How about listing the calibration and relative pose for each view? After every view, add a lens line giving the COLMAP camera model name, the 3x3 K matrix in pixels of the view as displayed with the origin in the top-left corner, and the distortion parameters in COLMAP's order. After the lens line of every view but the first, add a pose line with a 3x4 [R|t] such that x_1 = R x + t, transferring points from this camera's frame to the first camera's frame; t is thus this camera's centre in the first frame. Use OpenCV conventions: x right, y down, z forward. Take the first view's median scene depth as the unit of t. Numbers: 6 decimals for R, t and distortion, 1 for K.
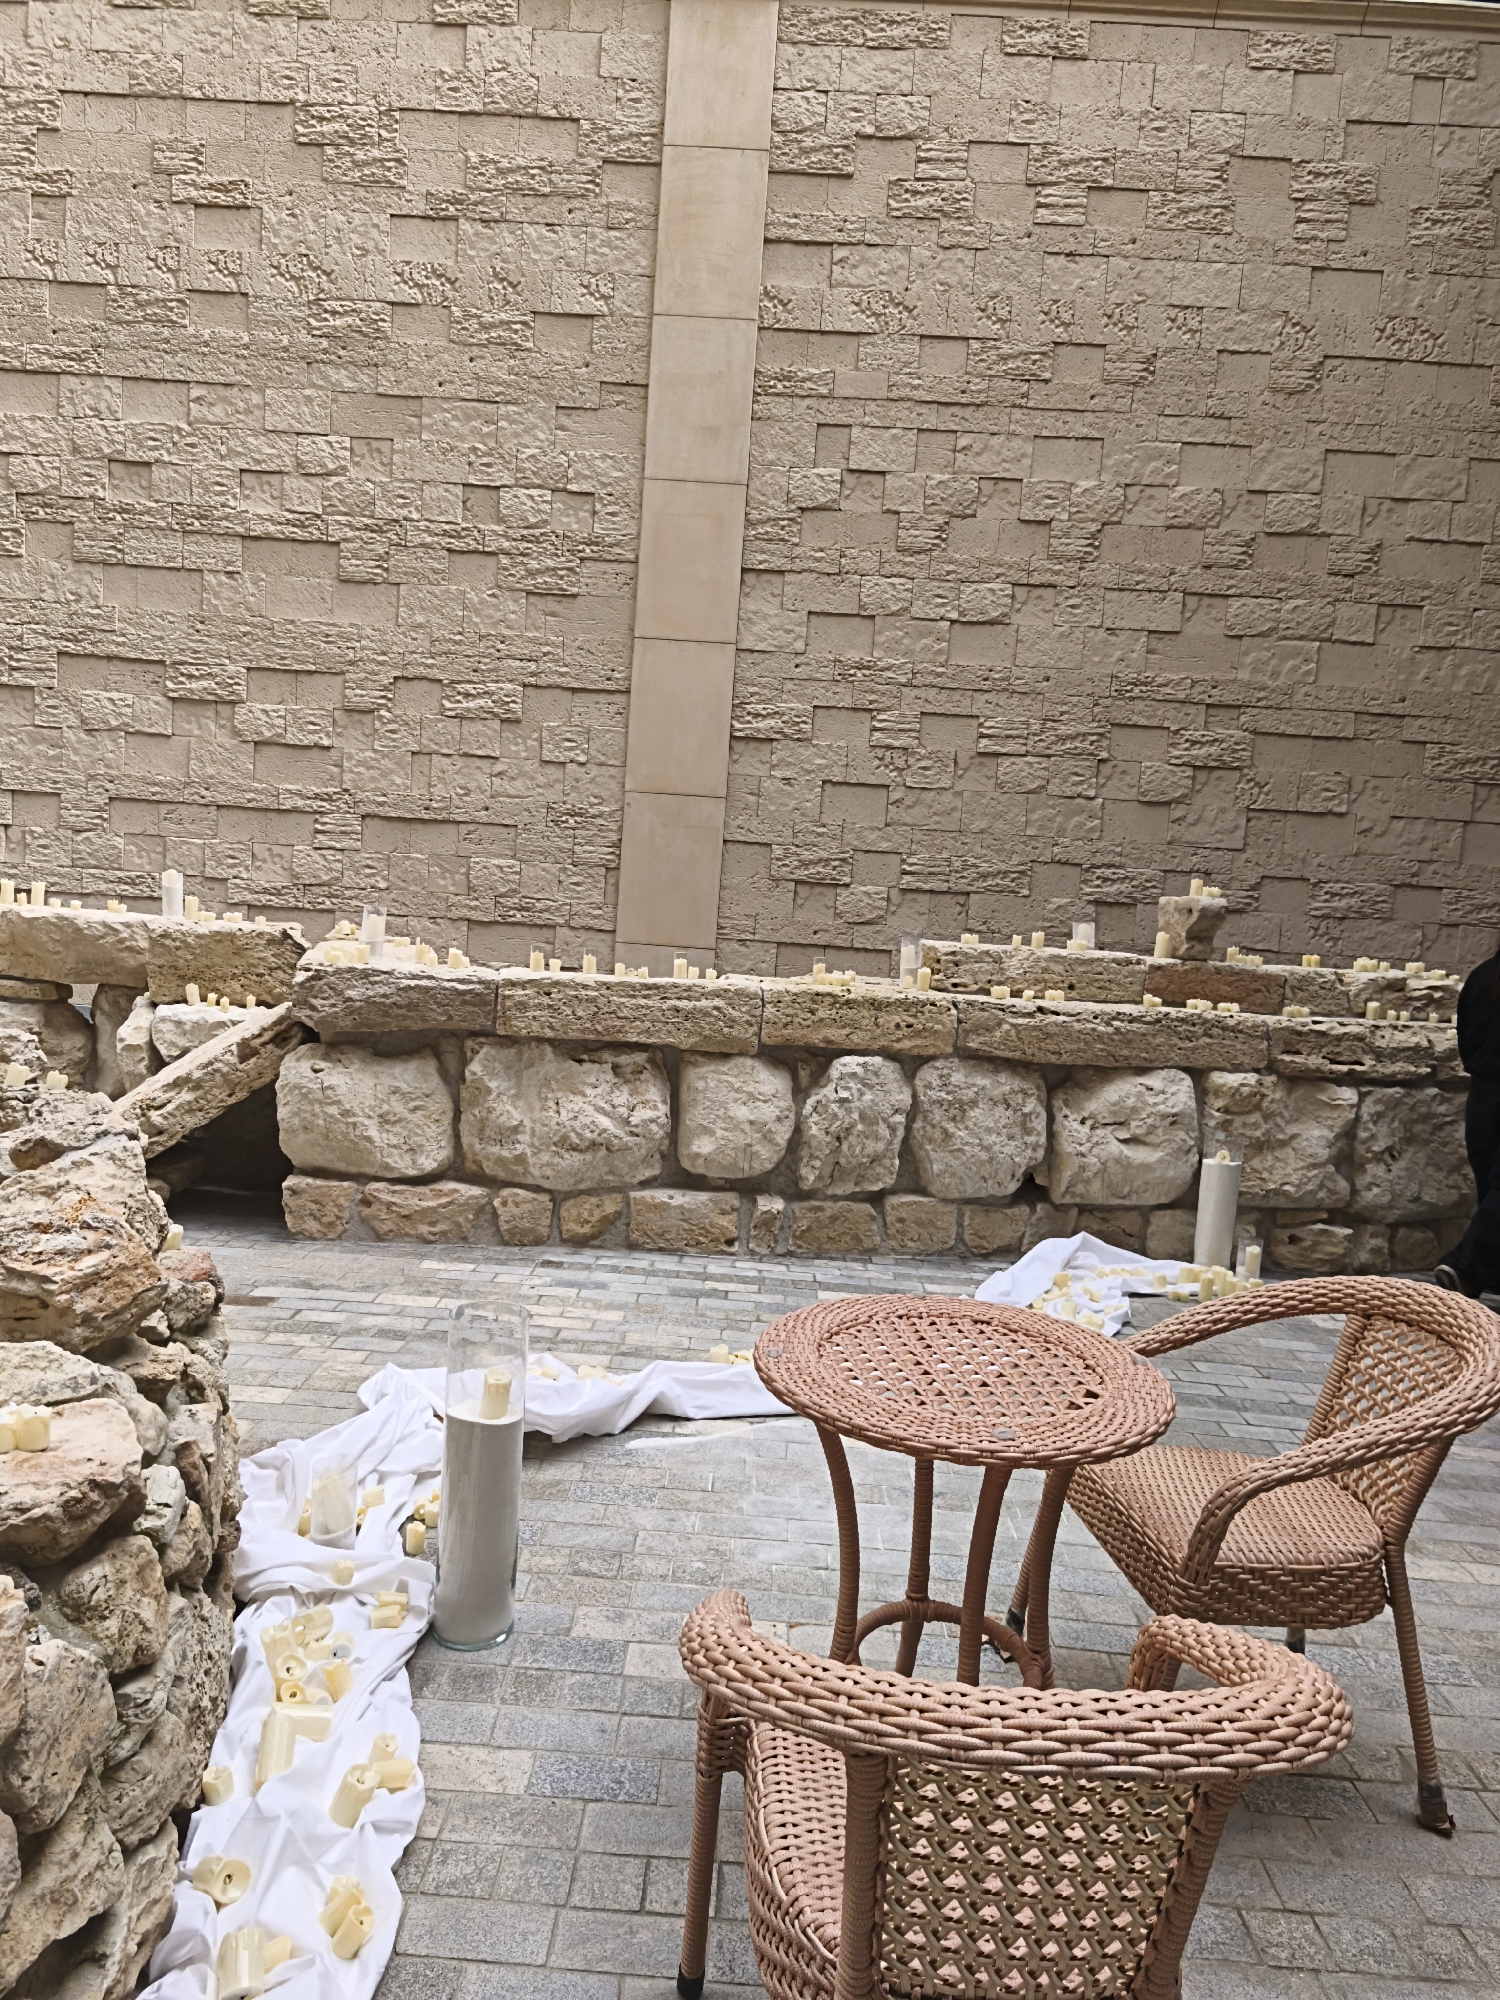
lens RADIAL K [[1317.1, 0, 740.7], [0, 1317.1, 1012.9], [0, 0, 1]] dist [0.064139, -0.050383]
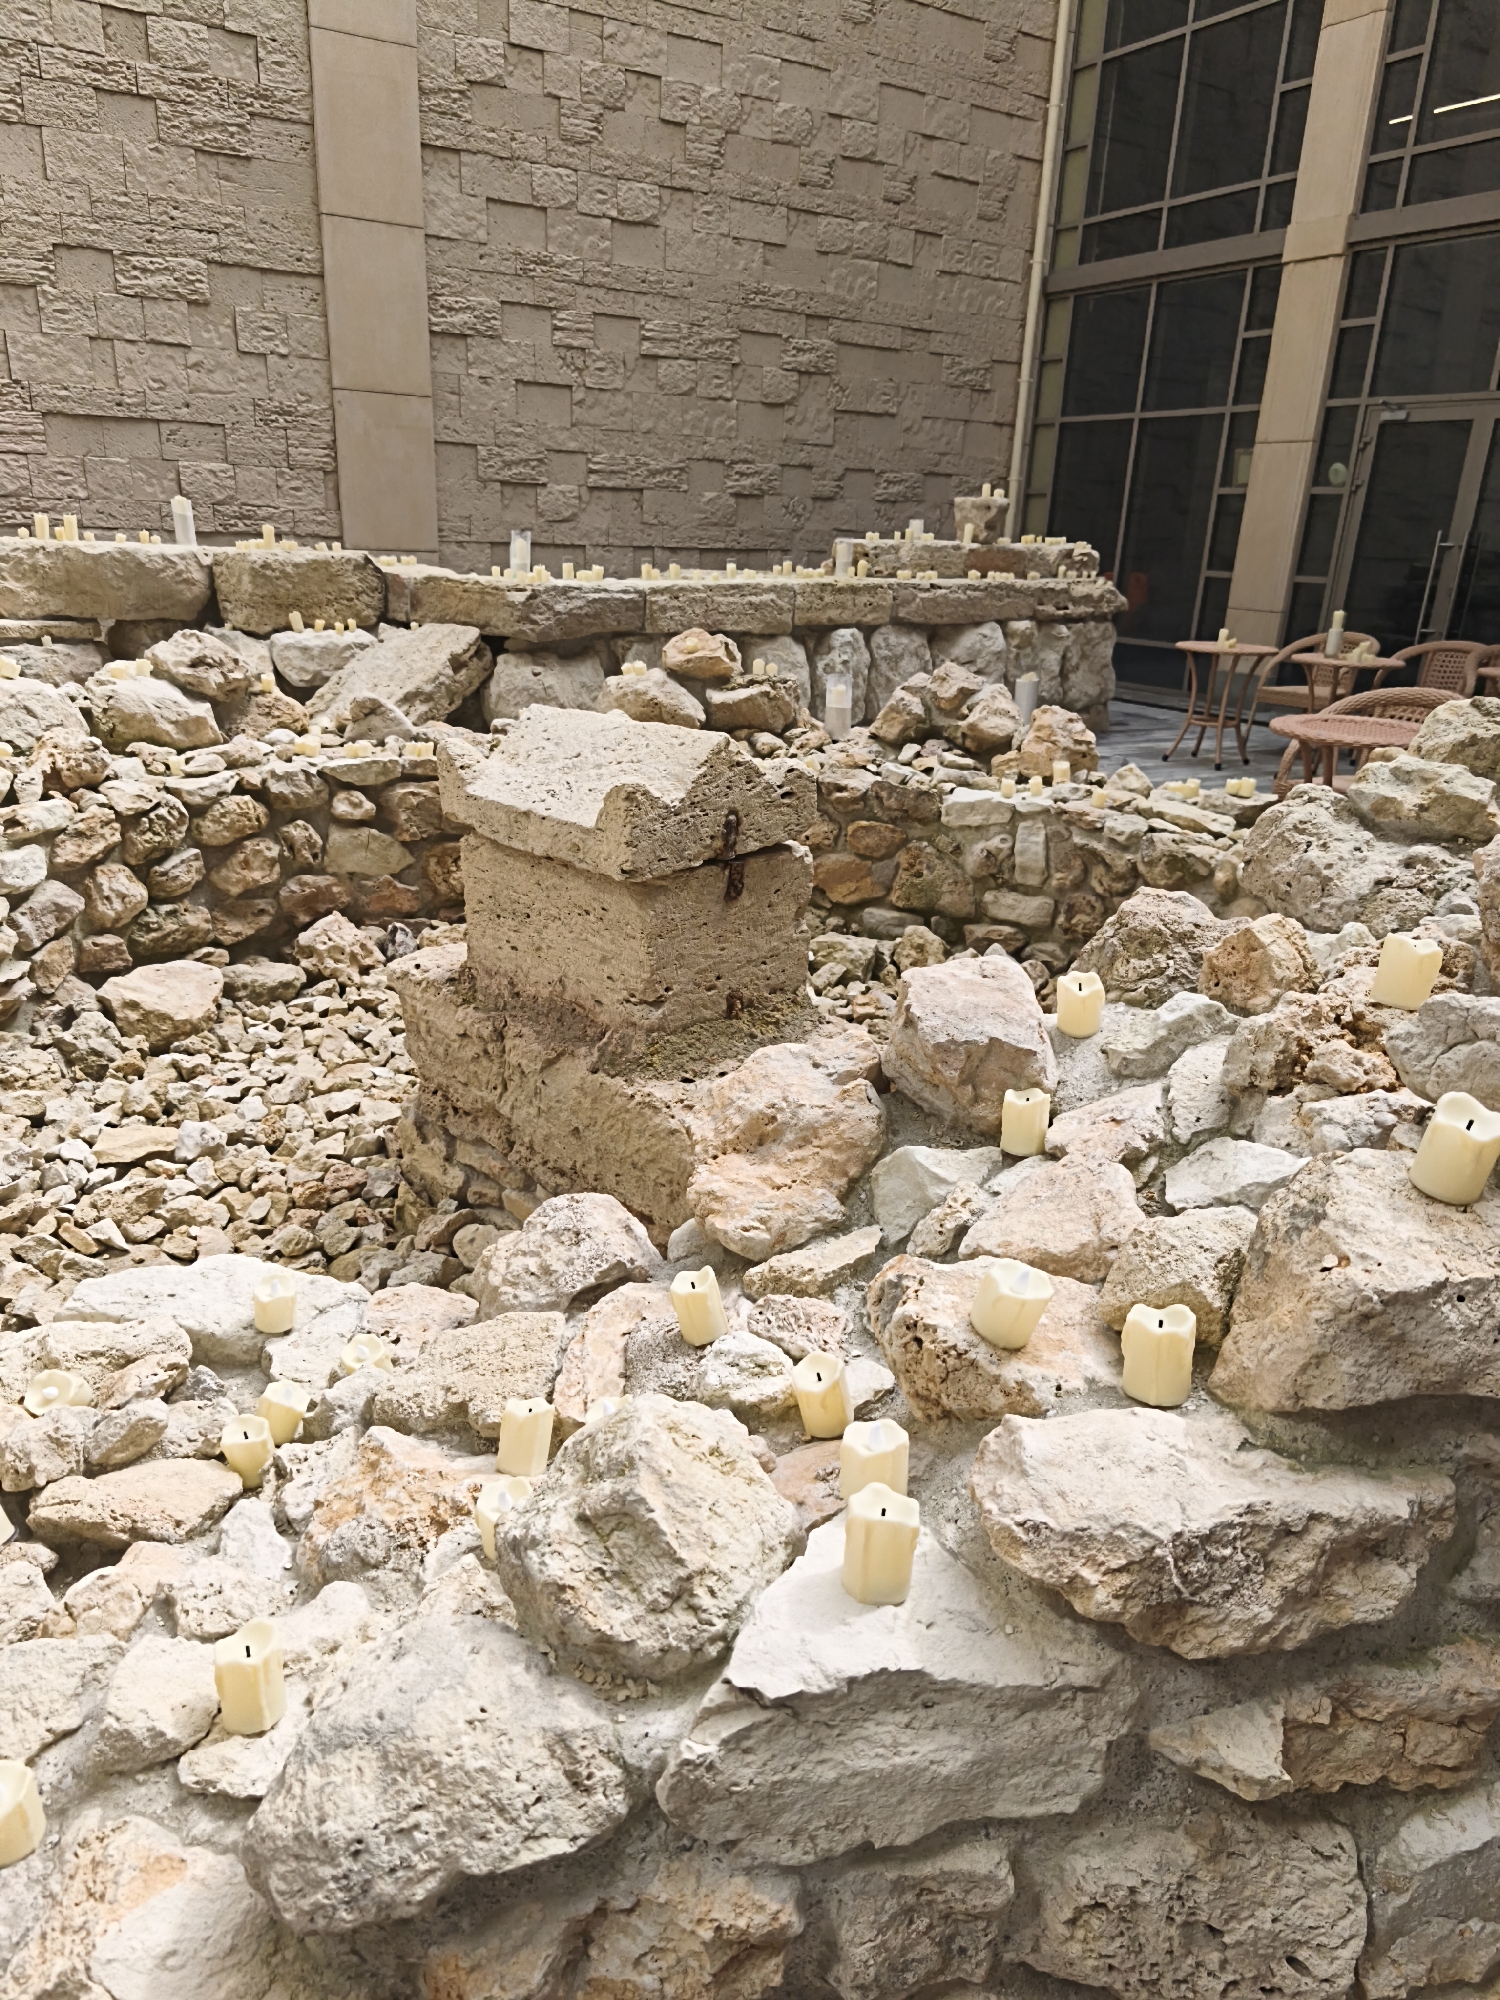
lens RADIAL K [[1317.1, 0, 753.6], [0, 1317.1, 1019.4], [0, 0, 1]] dist [0.064139, -0.050383]
pose [[0.837725, -0.228351, 0.496057, -0.442277], [0.067796, 0.944837, 0.320447, -0.018769], [-0.541868, -0.234816, 0.806995, -0.107571]]
